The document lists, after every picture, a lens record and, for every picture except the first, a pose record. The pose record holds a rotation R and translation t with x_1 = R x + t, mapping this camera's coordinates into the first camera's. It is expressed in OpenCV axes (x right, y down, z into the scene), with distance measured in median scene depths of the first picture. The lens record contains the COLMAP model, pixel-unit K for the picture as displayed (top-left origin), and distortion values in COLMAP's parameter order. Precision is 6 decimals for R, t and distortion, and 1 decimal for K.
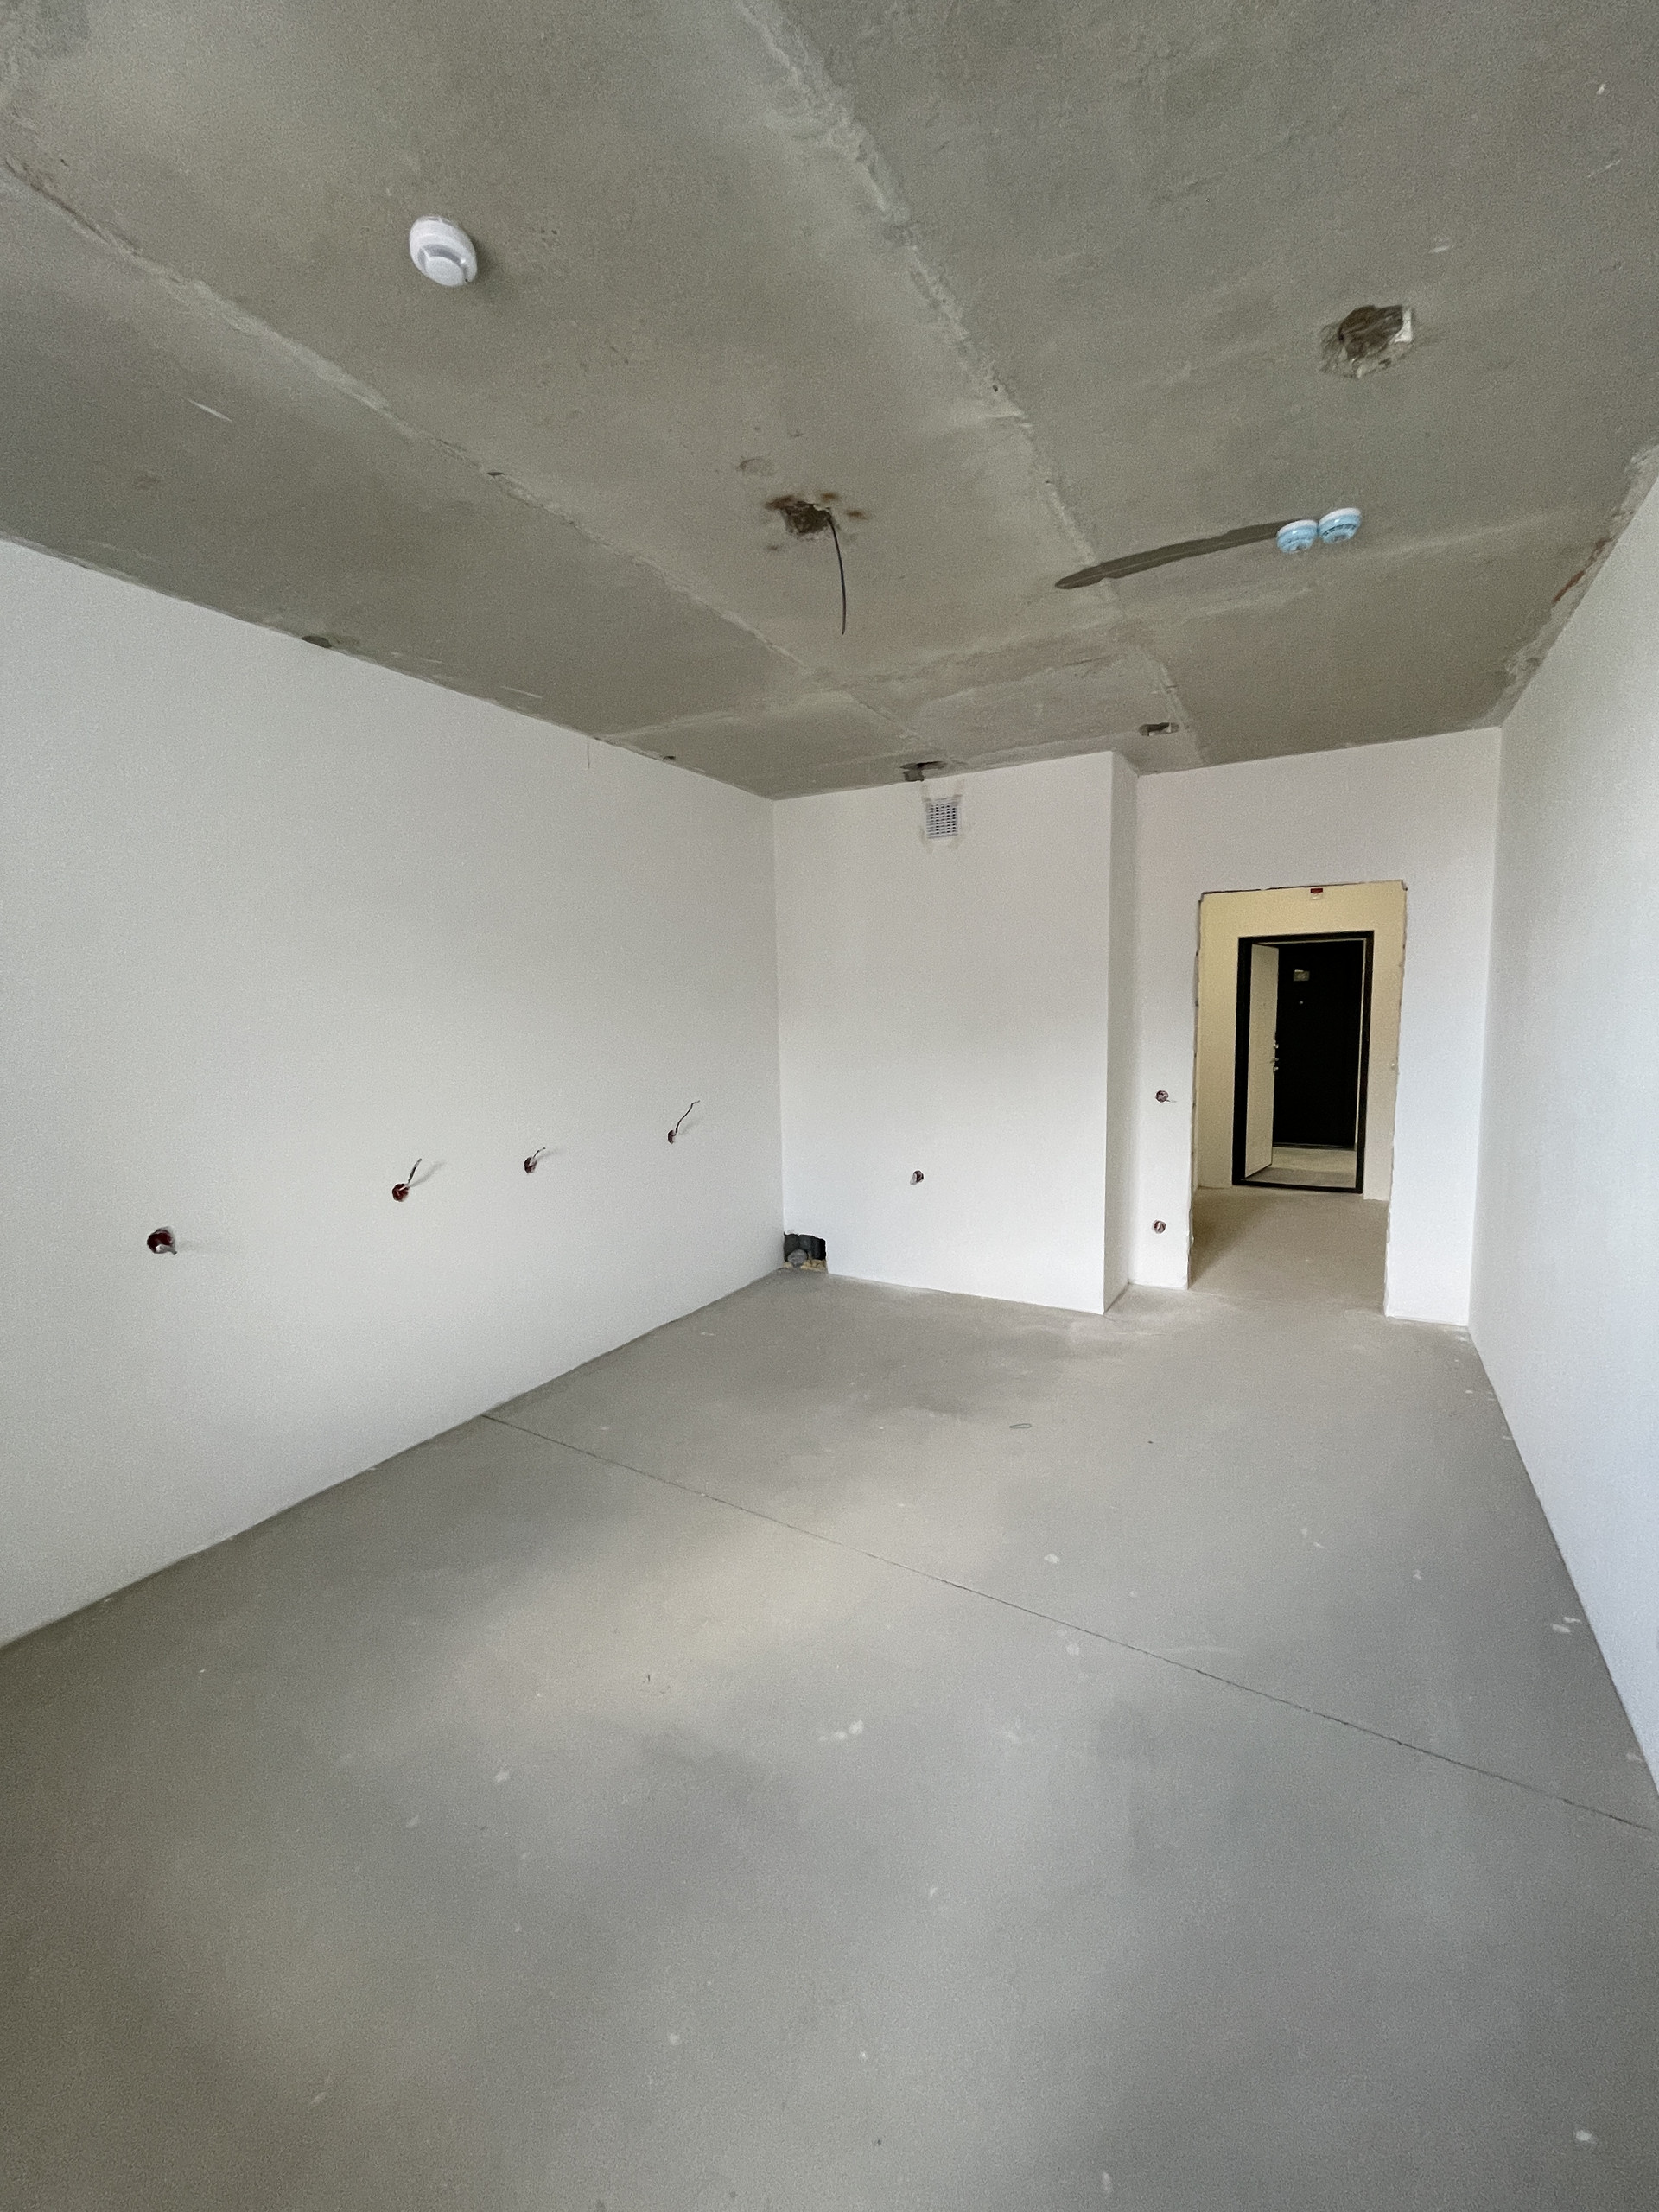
lens RADIAL K [[895.2, 0, 836.0], [0, 895.2, 1104.4], [0, 0, 1]] dist [-0.000087, -0.000234]
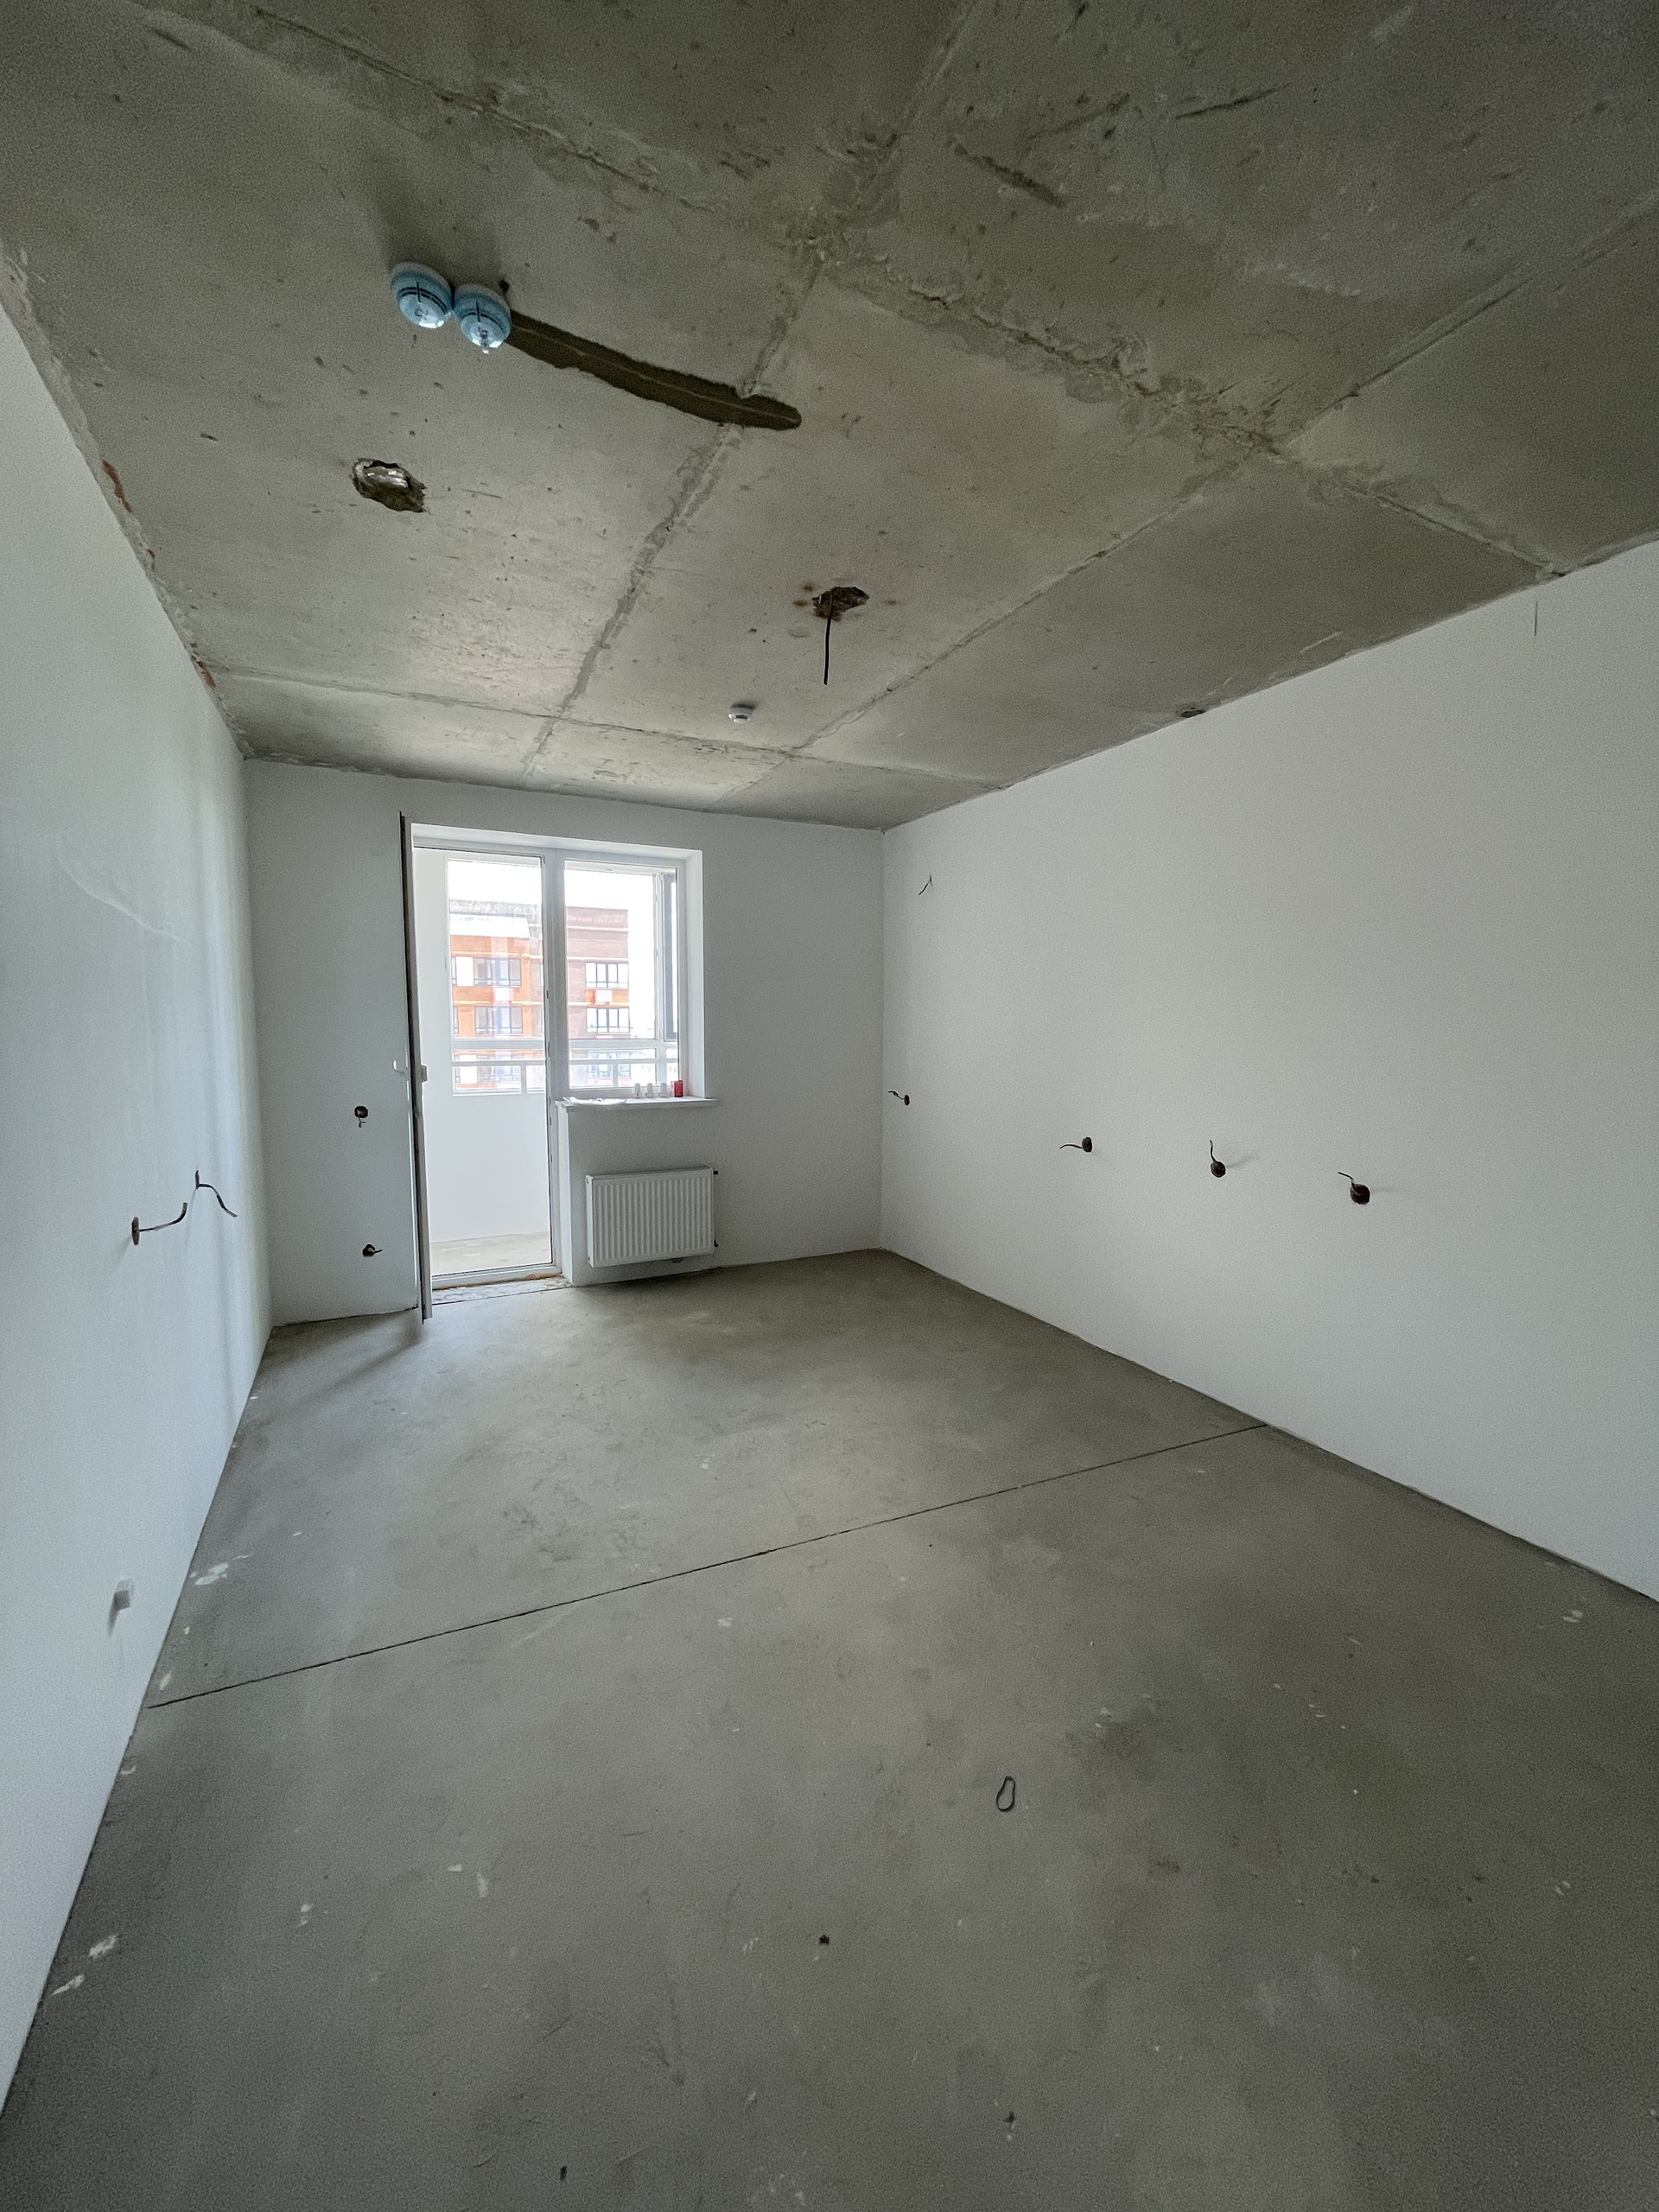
lens RADIAL K [[886.4, 0, 835.7], [0, 886.4, 1104.7], [0, 0, 1]] dist [-0.000008, 0.000018]
pose [[-0.553744, 0.095918, -0.827144, 0.725497], [-0.085212, 0.981601, 0.170876, -0.136413], [0.828316, 0.165104, -0.535382, 1.243425]]
